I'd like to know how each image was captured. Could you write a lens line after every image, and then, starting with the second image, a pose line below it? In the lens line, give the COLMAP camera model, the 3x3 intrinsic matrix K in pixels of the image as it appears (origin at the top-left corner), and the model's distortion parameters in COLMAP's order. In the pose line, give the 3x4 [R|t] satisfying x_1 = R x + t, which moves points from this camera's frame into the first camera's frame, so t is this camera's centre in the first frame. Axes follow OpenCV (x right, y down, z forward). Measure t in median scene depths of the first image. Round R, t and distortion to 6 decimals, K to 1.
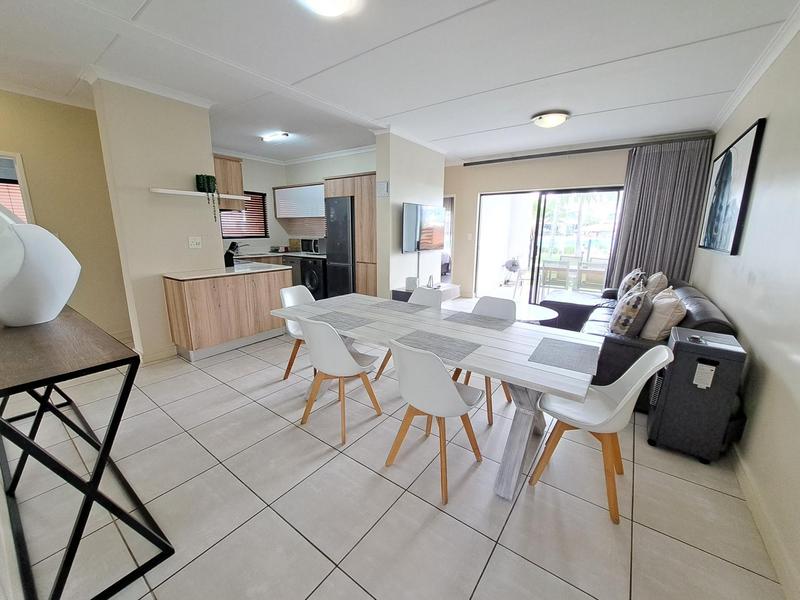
lens RADIAL K [[318.6, 0, 401.9], [0, 318.6, 299.3], [0, 0, 1]] dist [-0.010792, 0.000980]
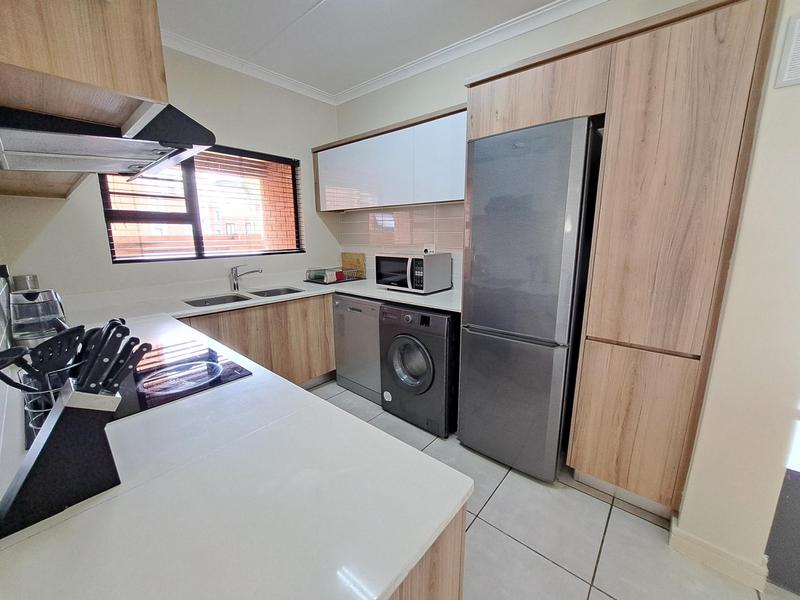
lens RADIAL K [[318.6, 0, 402.6], [0, 318.6, 298.4], [0, 0, 1]] dist [-0.010792, 0.000980]
pose [[0.996801, 0.000520, -0.079917, -0.307417], [-0.001817, 0.999868, -0.016155, -0.154524], [0.079898, 0.016249, 0.996671, 0.707550]]
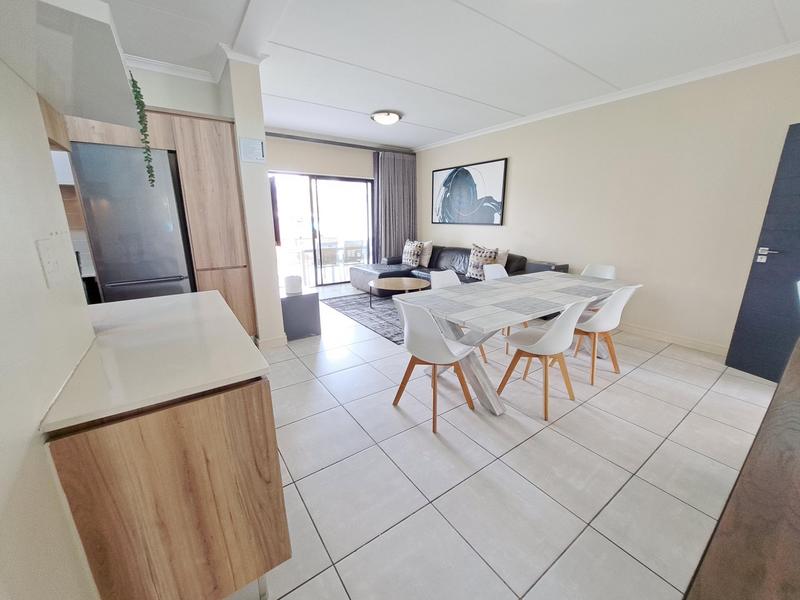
lens RADIAL K [[318.6, 0, 399.3], [0, 318.6, 297.3], [0, 0, 1]] dist [-0.010792, 0.000980]
pose [[0.324775, -0.239844, 0.914875, -0.581496], [0.204637, 0.962218, 0.179610, -0.101093], [-0.923388, 0.128885, 0.361586, 0.482448]]
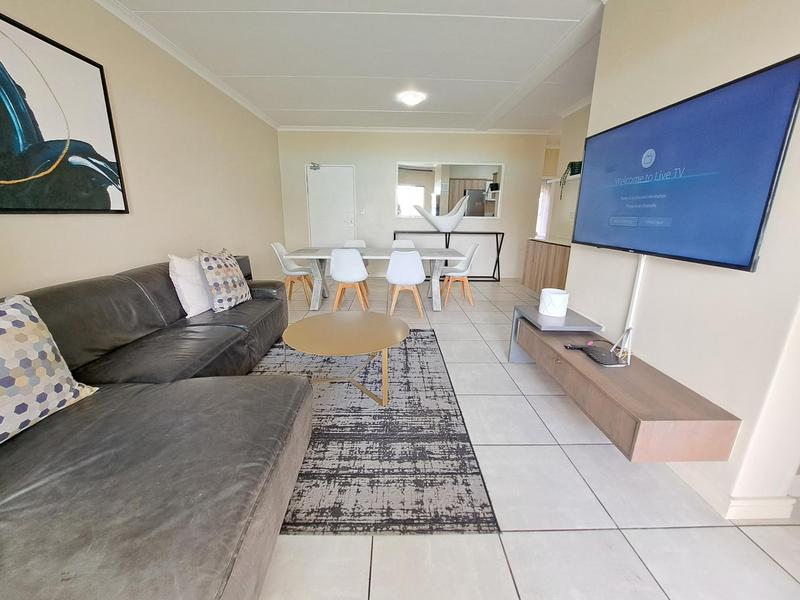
lens RADIAL K [[318.6, 0, 400.8], [0, 318.6, 297.1], [0, 0, 1]] dist [-0.010792, 0.000980]
pose [[-0.793274, 0.135711, -0.593547, 0.517539], [-0.151193, 0.900402, 0.407941, -0.223844], [0.589794, 0.413350, -0.693747, 1.183298]]
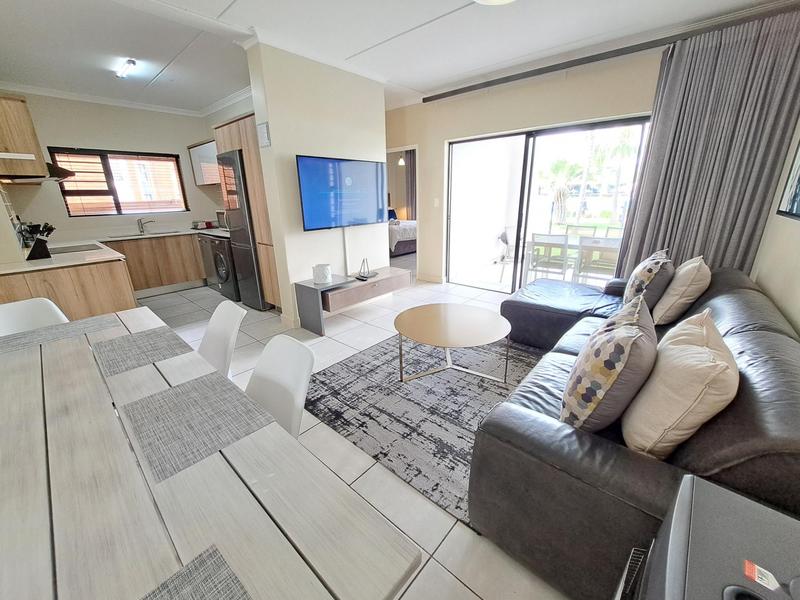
lens RADIAL K [[318.6, 0, 399.8], [0, 318.6, 298.3], [0, 0, 1]] dist [-0.010792, 0.000980]
pose [[0.995295, 0.001724, -0.096880, 0.268565], [0.007782, 0.995189, 0.097662, -0.061150], [0.096582, -0.097956, 0.990493, 0.301307]]
